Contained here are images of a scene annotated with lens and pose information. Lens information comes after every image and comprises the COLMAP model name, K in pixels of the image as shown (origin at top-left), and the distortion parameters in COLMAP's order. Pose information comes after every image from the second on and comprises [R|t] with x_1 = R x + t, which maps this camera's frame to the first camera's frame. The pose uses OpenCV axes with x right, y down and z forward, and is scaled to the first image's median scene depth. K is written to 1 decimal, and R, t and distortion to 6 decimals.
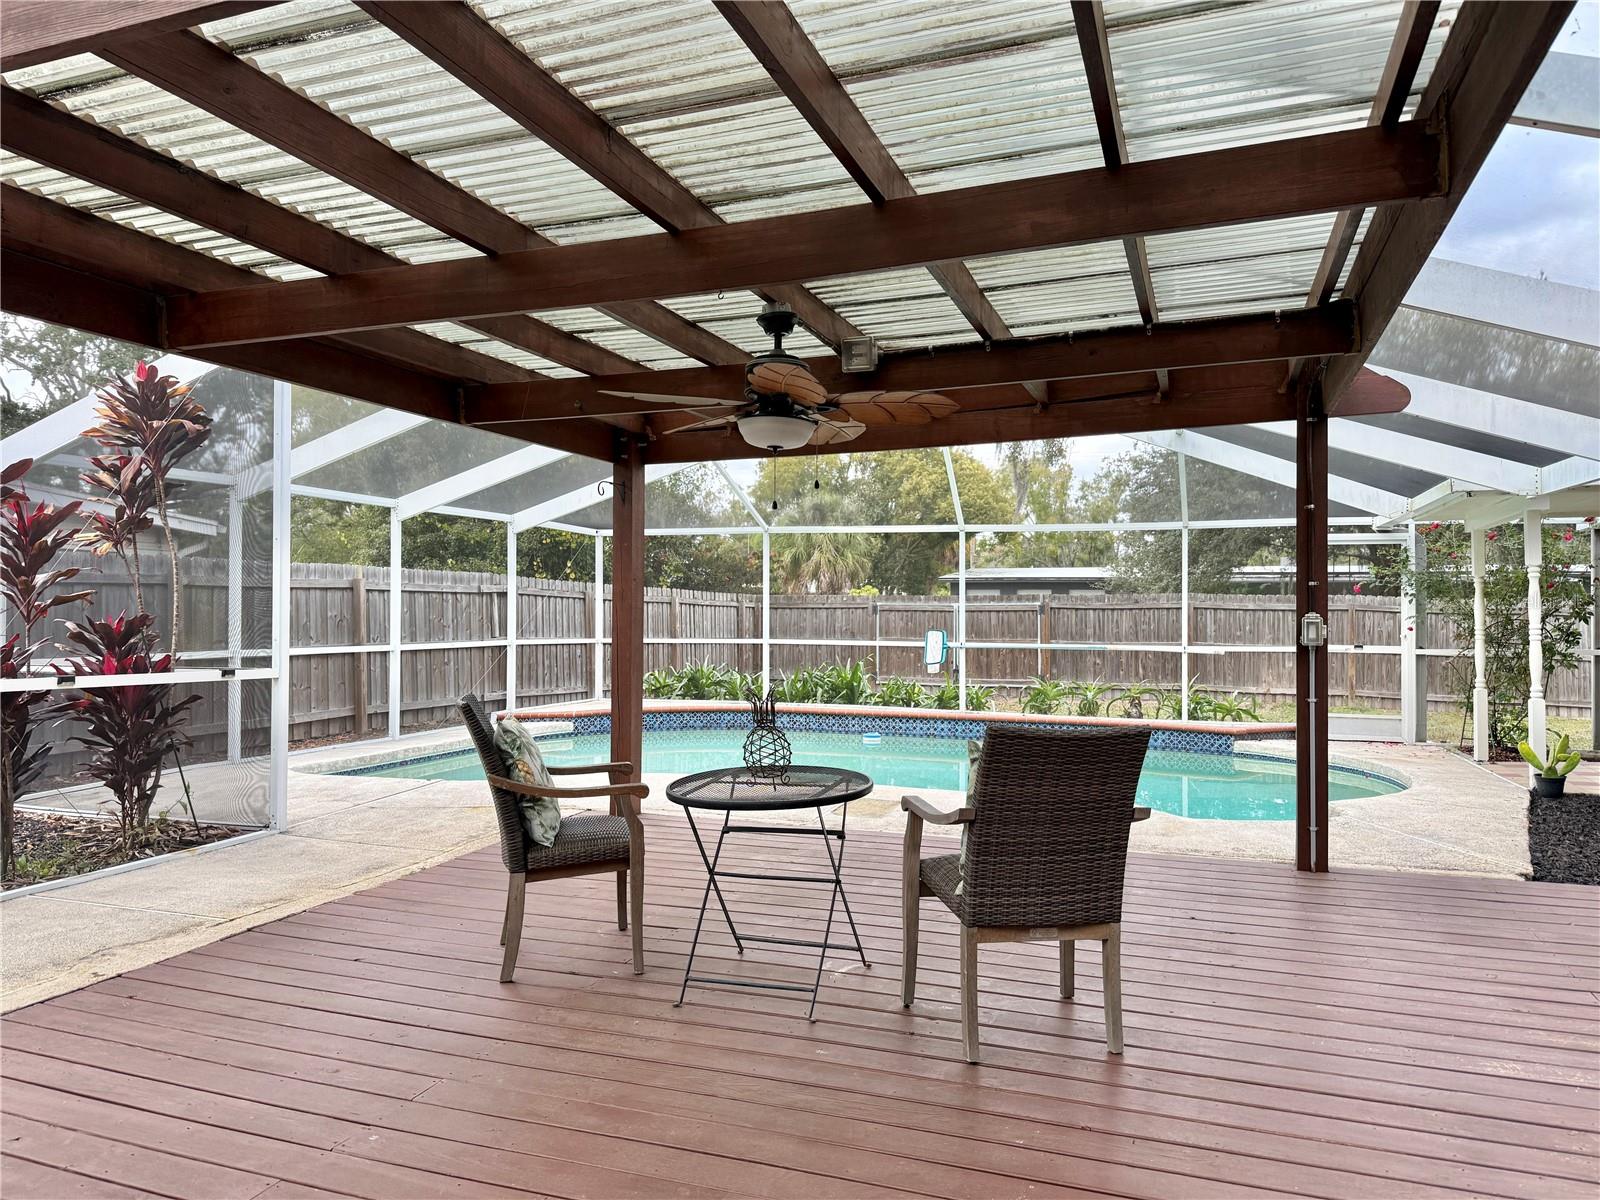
lens RADIAL K [[1112.9, 0, 800.0], [0, 1112.9, 600.0], [0, 0, 1]] dist [0.030289, -0.001605]
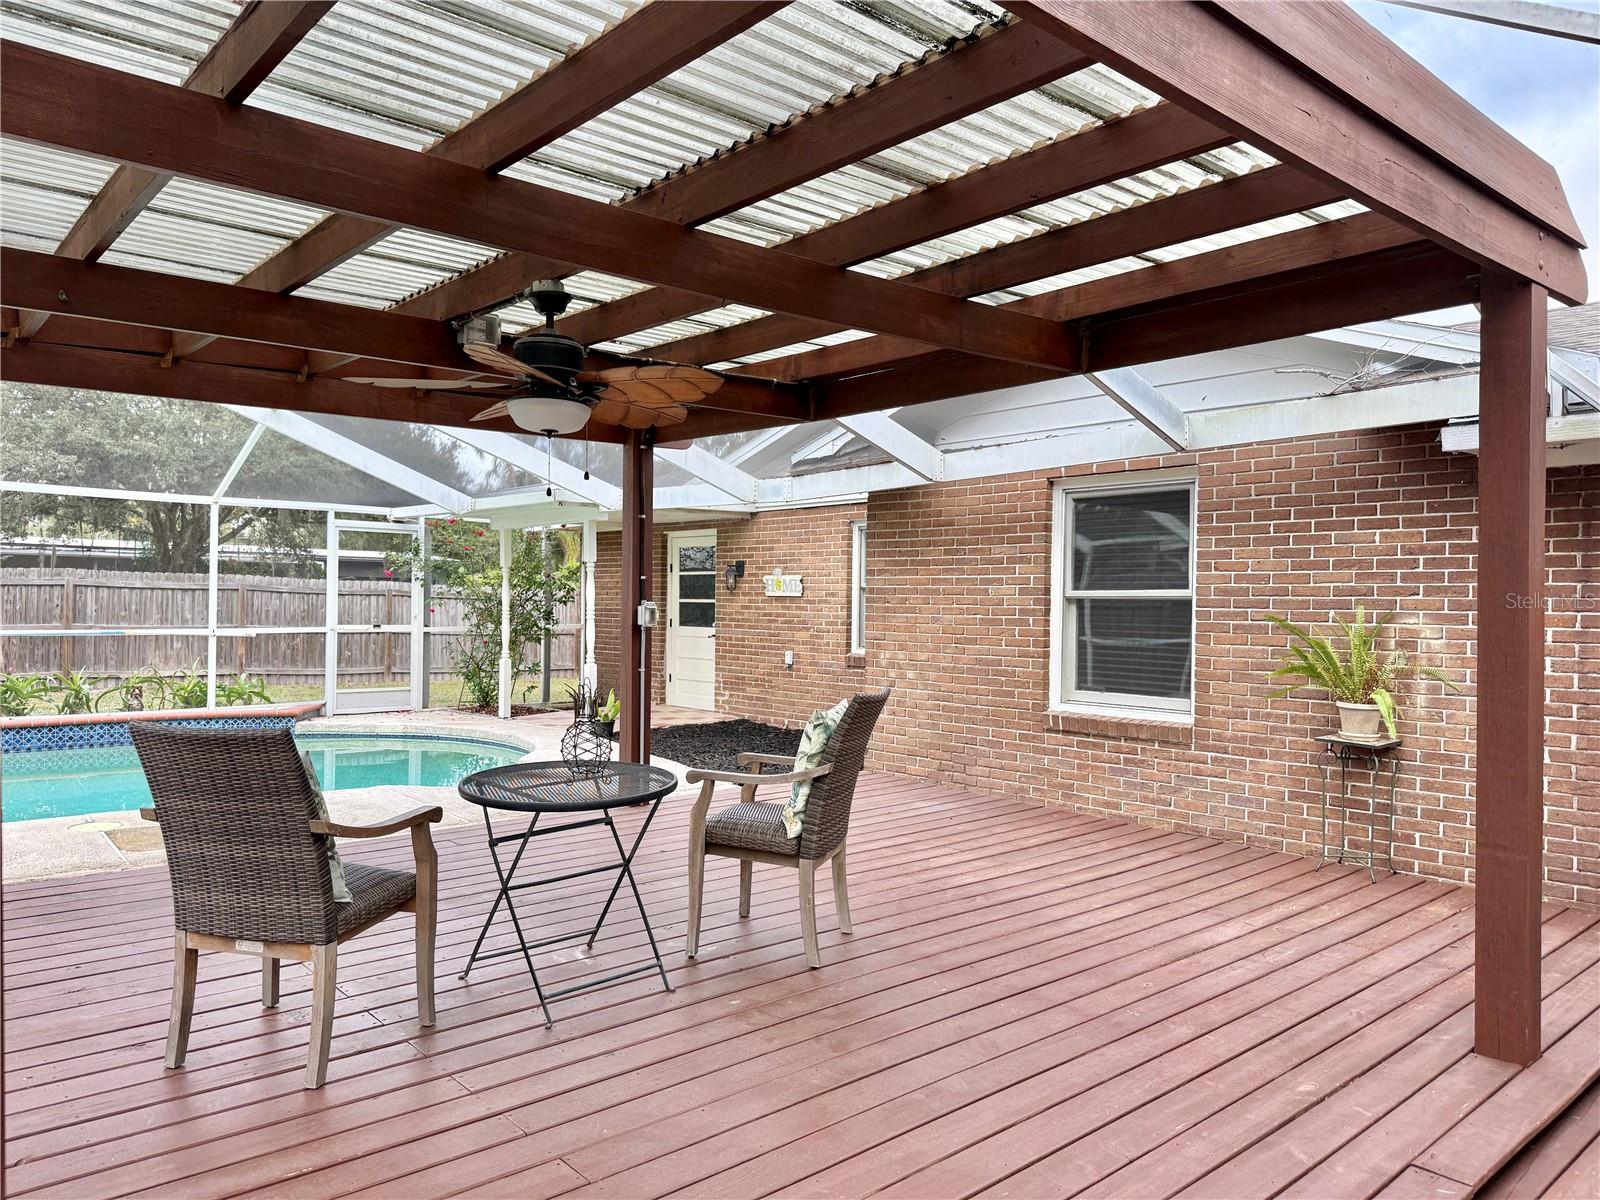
lens RADIAL K [[1112.9, 0, 800.0], [0, 1112.9, 600.0], [0, 0, 1]] dist [0.030289, -0.001605]
pose [[0.494328, 0.004841, 0.869262, -0.249805], [-0.022639, 0.999717, 0.007307, -0.000939], [-0.868981, -0.023291, 0.494297, 0.110874]]
